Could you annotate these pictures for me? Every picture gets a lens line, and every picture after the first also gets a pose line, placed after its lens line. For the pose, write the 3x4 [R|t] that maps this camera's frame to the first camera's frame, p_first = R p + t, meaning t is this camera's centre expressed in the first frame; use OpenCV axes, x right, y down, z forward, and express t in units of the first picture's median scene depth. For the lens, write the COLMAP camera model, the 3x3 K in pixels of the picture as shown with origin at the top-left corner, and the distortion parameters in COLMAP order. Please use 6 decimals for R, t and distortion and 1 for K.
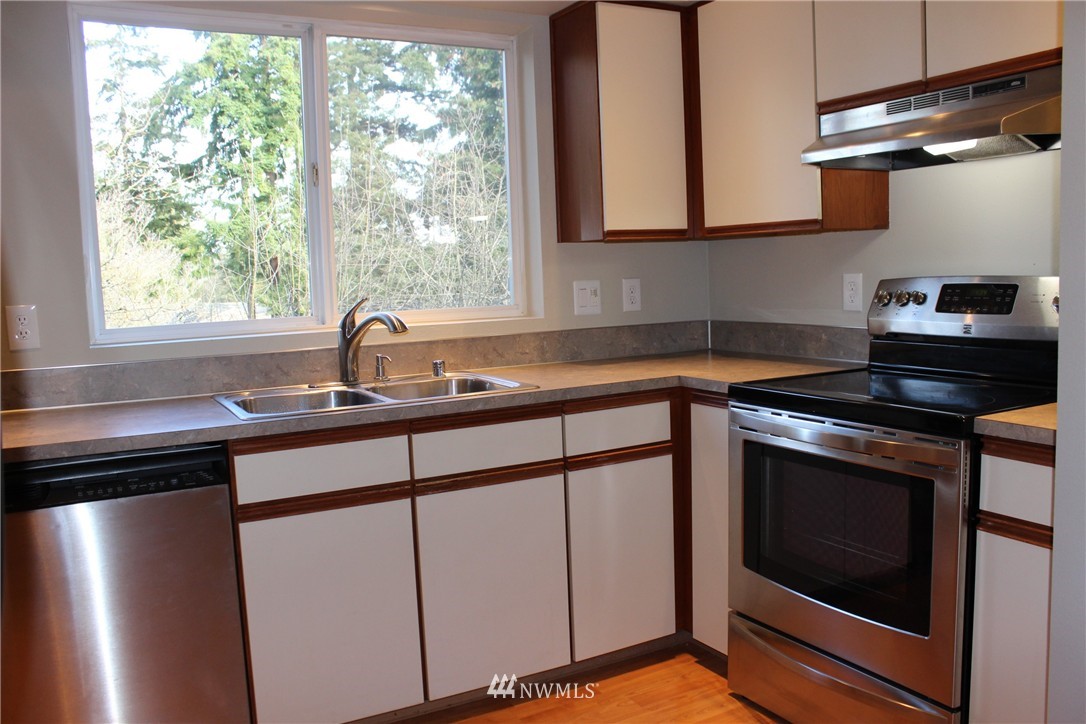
lens RADIAL K [[913.9, 0, 541.1], [0, 913.9, 365.3], [0, 0, 1]] dist [-0.130769, 0.053290]
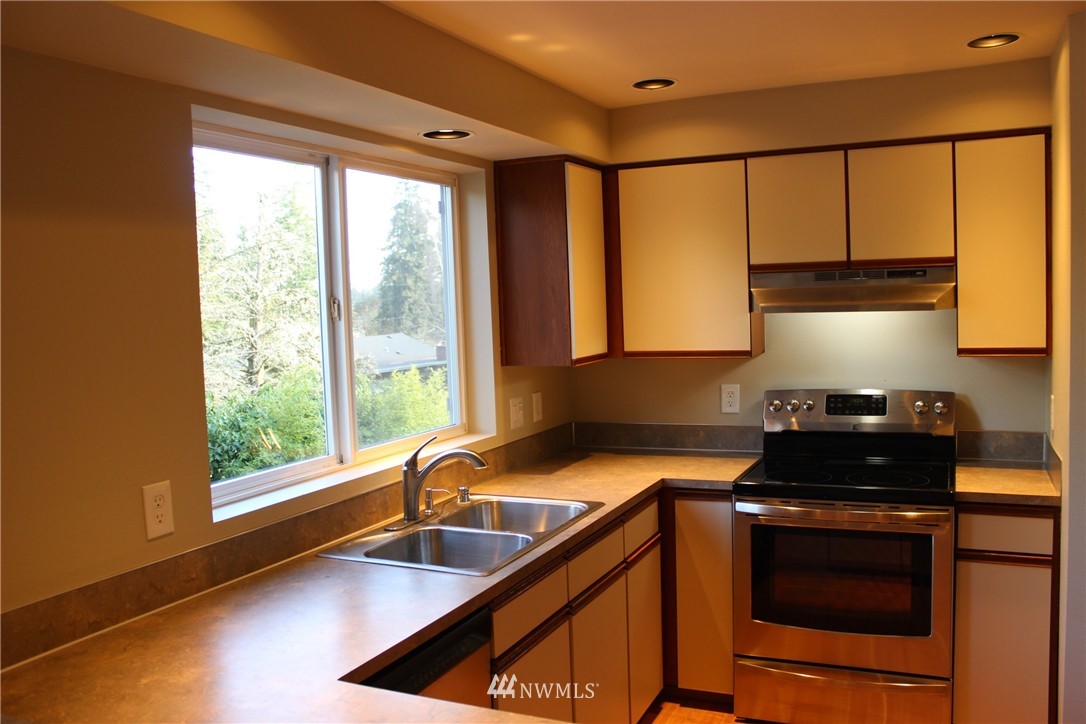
lens RADIAL K [[913.9, 0, 552.6], [0, 913.9, 362.0], [0, 0, 1]] dist [-0.130769, 0.053290]
pose [[0.799092, -0.033901, 0.600252, -0.696940], [0.070259, 0.996834, -0.037234, -0.109280], [-0.597089, 0.071927, 0.798944, 0.088691]]
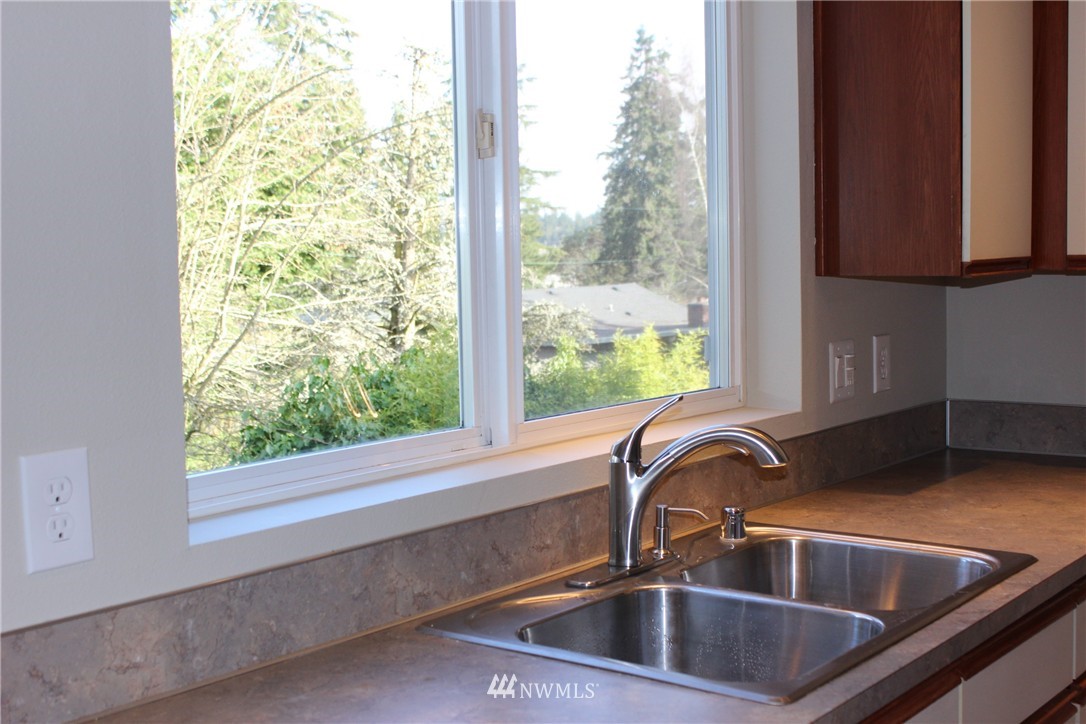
lens RADIAL K [[1414.8, 0, 541.0], [0, 1414.8, 359.1], [0, 0, 1]] dist [-0.043619, 0.000000]
pose [[0.915505, -0.015671, 0.402002, -0.564809], [0.031470, 0.998969, -0.032726, -0.070823], [-0.401074, 0.042612, 0.915054, 0.323094]]
